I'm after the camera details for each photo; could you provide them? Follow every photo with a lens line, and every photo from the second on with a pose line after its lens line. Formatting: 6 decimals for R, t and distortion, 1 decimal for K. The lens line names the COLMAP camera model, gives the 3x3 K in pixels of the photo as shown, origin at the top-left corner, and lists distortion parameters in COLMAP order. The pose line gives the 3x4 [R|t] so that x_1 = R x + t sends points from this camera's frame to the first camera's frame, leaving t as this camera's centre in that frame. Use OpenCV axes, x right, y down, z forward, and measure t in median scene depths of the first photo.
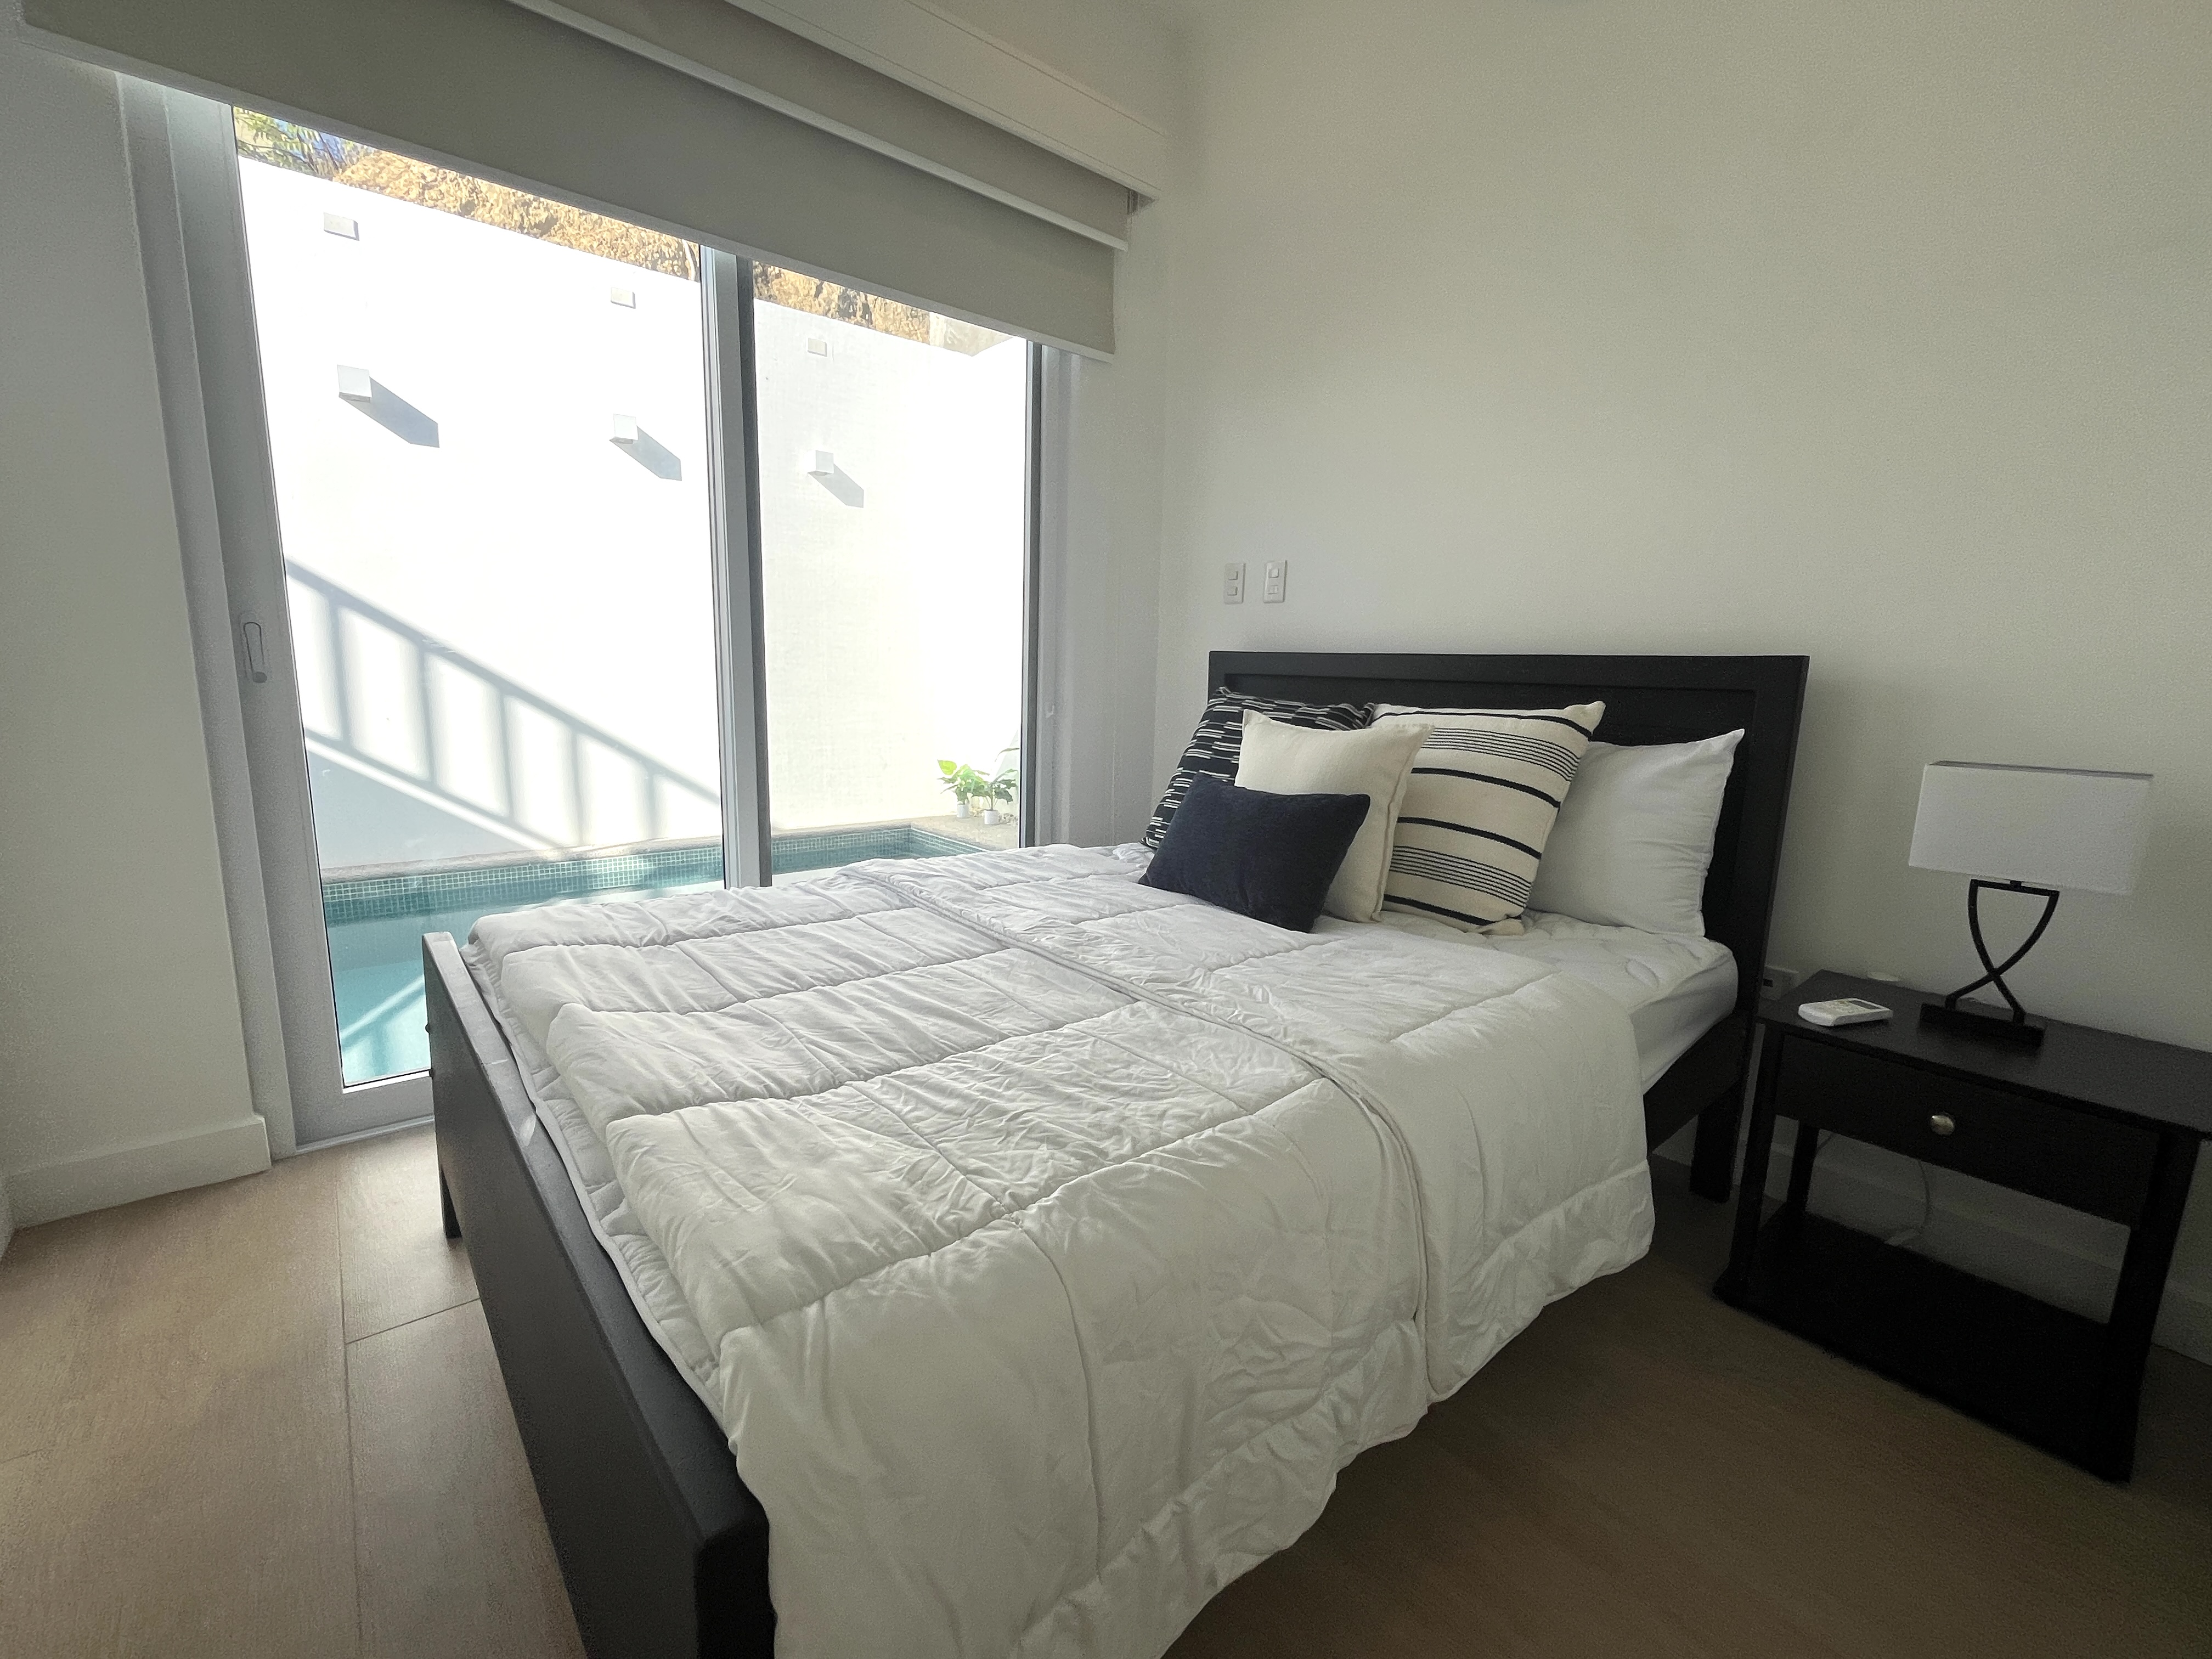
lens RADIAL K [[934.9, 0, 1101.3], [0, 934.9, 823.7], [0, 0, 1]] dist [-0.000531, -0.000643]
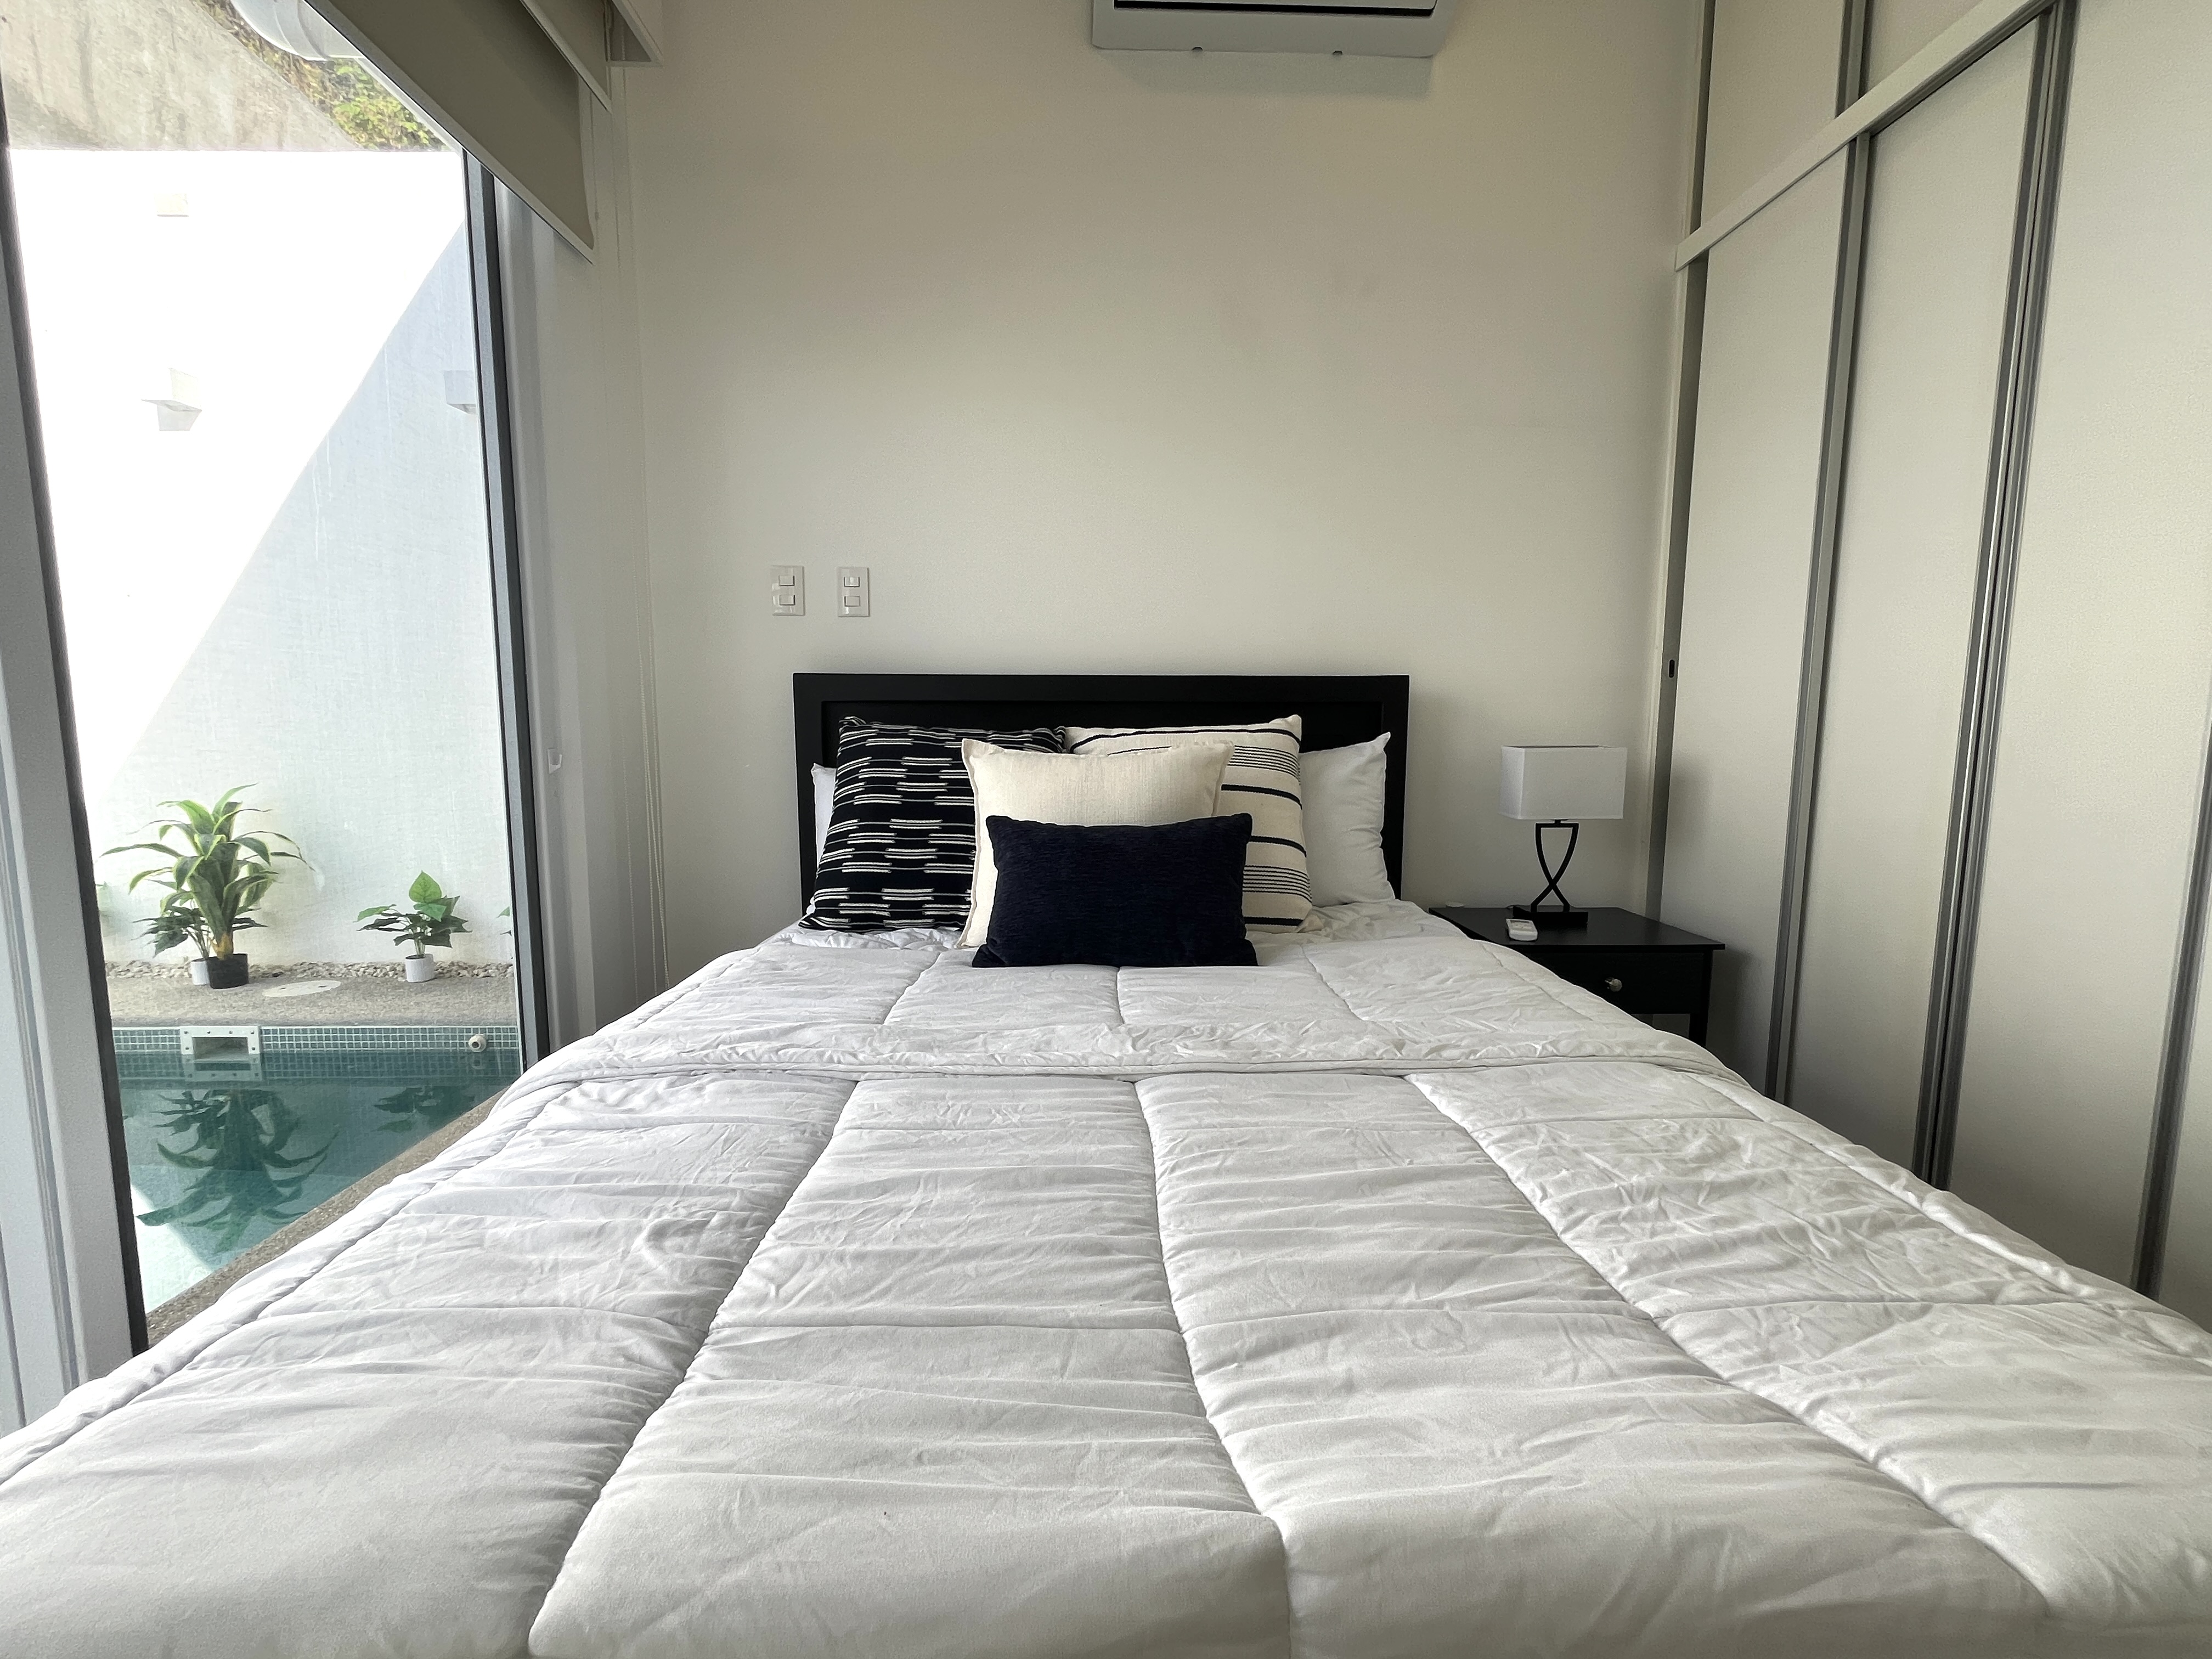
lens RADIAL K [[934.9, 0, 1101.3], [0, 934.9, 823.7], [0, 0, 1]] dist [-0.000531, -0.000643]
pose [[0.620848, -0.110185, 0.776149, -0.610390], [0.144815, 0.989153, 0.024584, -0.071981], [-0.770439, 0.097135, 0.630070, 0.557597]]
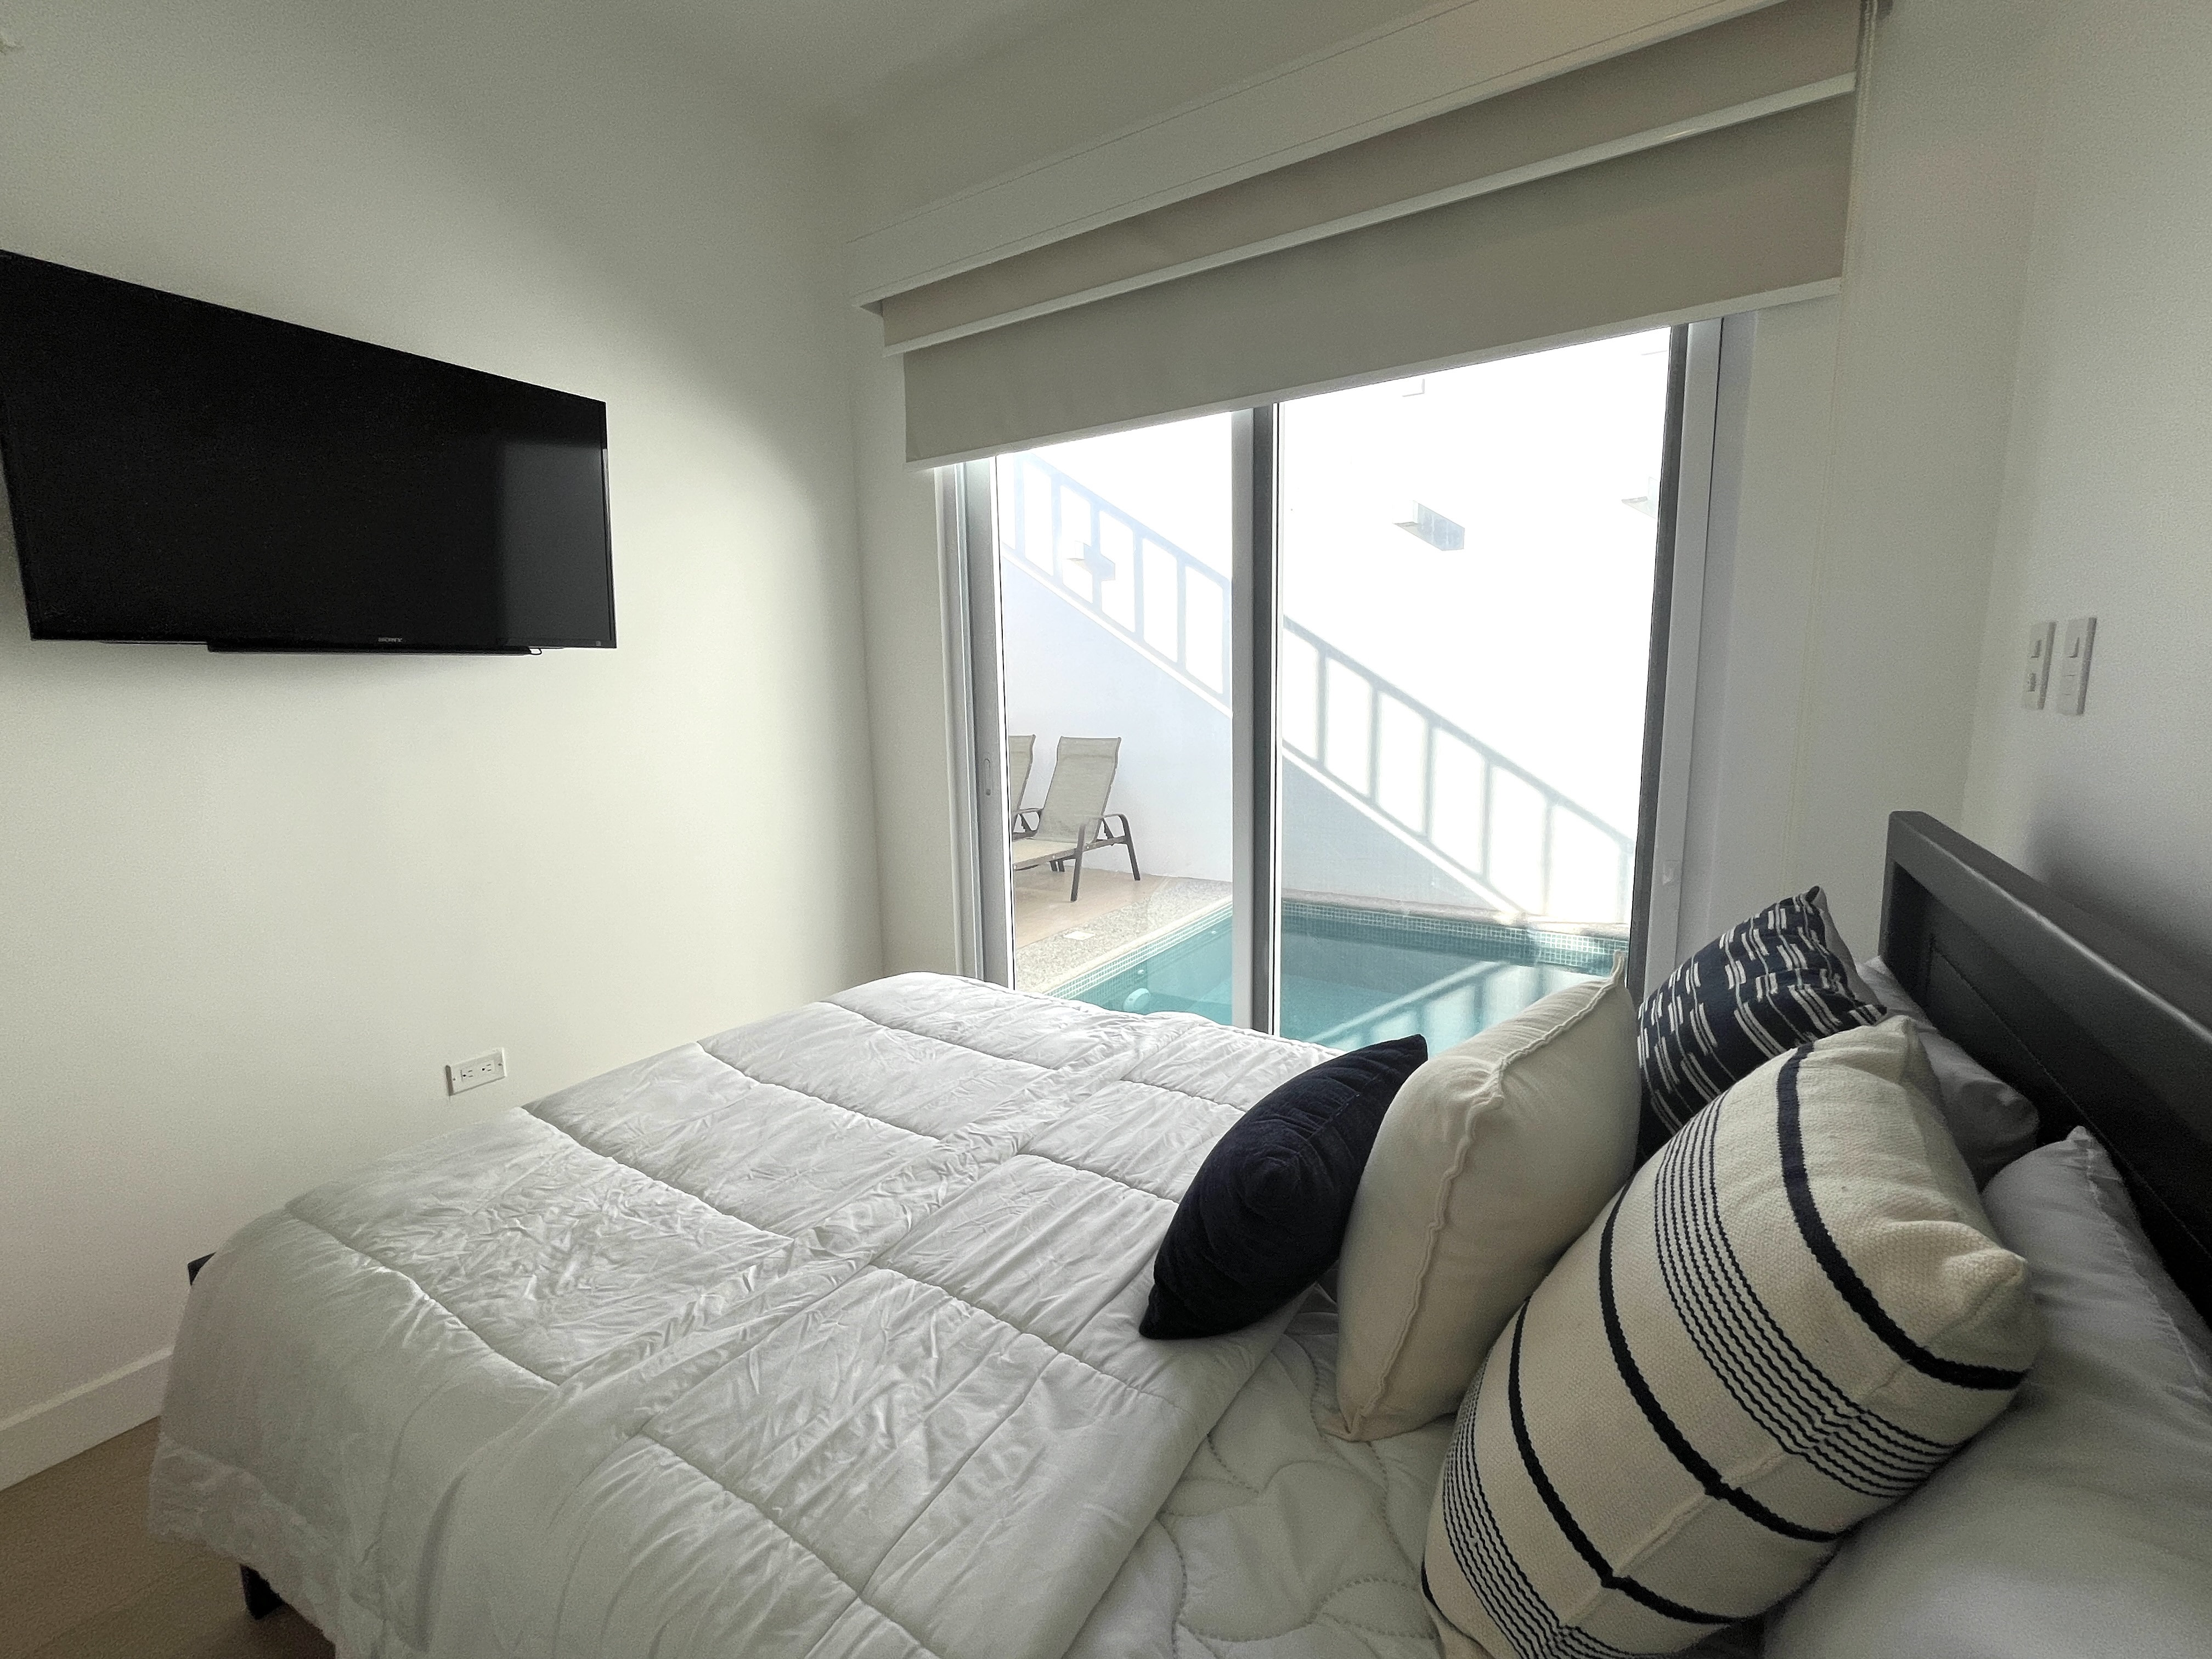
lens RADIAL K [[929.9, 0, 1096.6], [0, 929.9, 825.7], [0, 0, 1]] dist [-0.002162, -0.000428]
pose [[0.302368, 0.108433, -0.947004, 0.808668], [-0.131039, 0.988804, 0.071380, -0.276669], [0.944141, 0.102512, 0.313192, 0.774177]]
